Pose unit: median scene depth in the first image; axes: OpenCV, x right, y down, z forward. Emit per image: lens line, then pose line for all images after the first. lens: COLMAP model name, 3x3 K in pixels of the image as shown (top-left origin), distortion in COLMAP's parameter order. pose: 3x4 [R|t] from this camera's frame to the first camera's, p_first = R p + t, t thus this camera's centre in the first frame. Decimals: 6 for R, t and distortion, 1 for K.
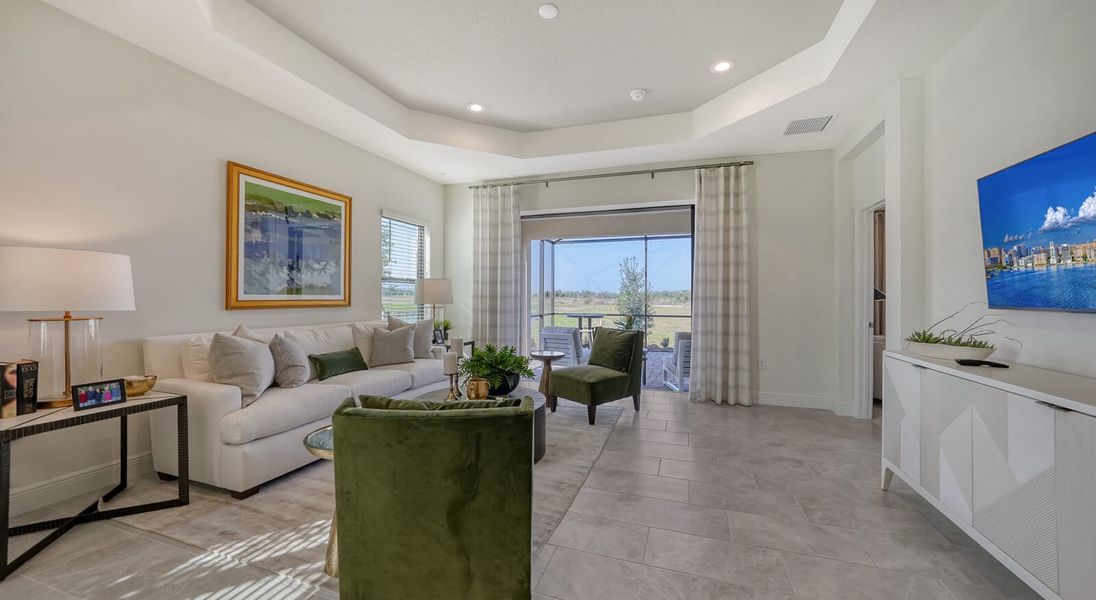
lens RADIAL K [[392.9, 0, 549.6], [0, 392.9, 309.7], [0, 0, 1]] dist [0.000643, -0.000007]
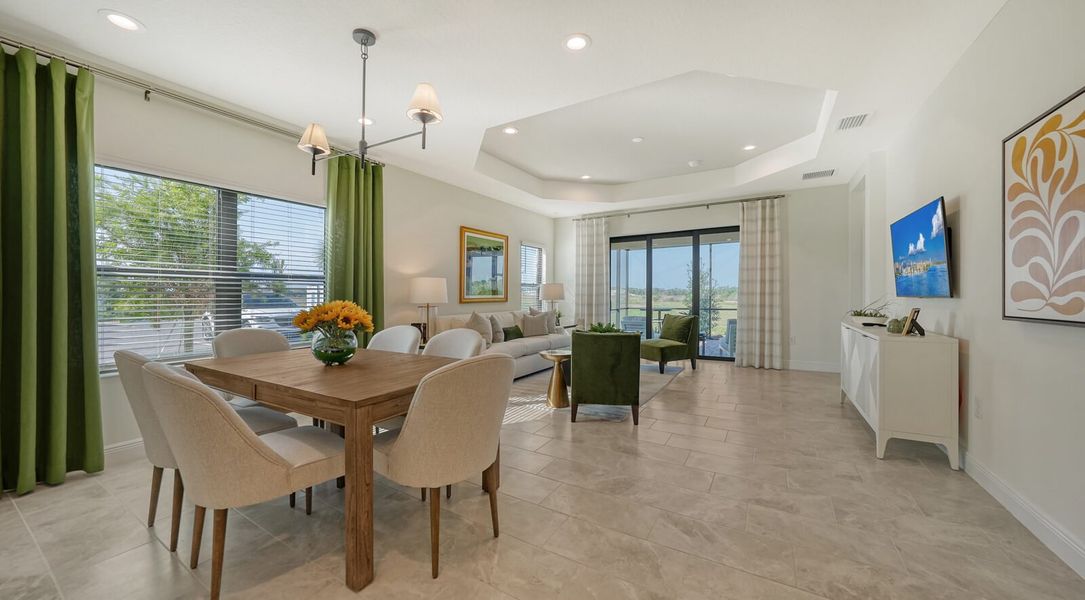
lens RADIAL K [[375.1, 0, 518.4], [0, 375.1, 318.6], [0, 0, 1]] dist [-0.013529, -0.000022]
pose [[0.967513, 0.000152, -0.252822, -0.060747], [0.007136, 0.999585, 0.027909, 0.018111], [0.252721, -0.028806, 0.967110, -0.517984]]
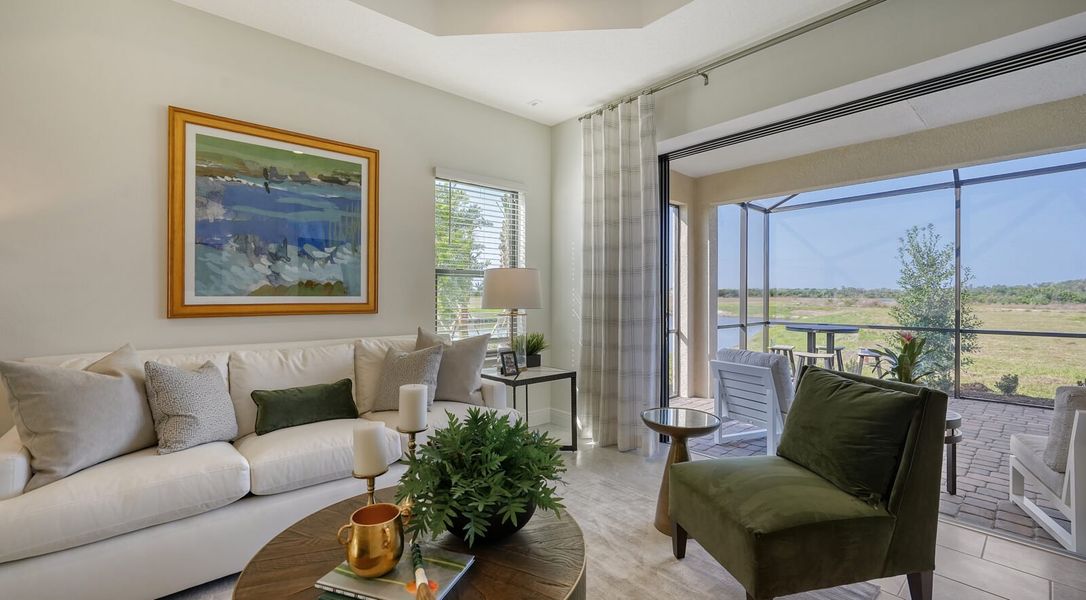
lens RADIAL K [[455.3, 0, 542.0], [0, 455.3, 304.9], [0, 0, 1]] dist [-0.007849, 0.000570]
pose [[0.875421, 0.001379, -0.483360, 0.113868], [-0.009088, 0.999866, -0.013606, -0.013884], [0.483276, 0.016303, 0.875316, 0.451875]]
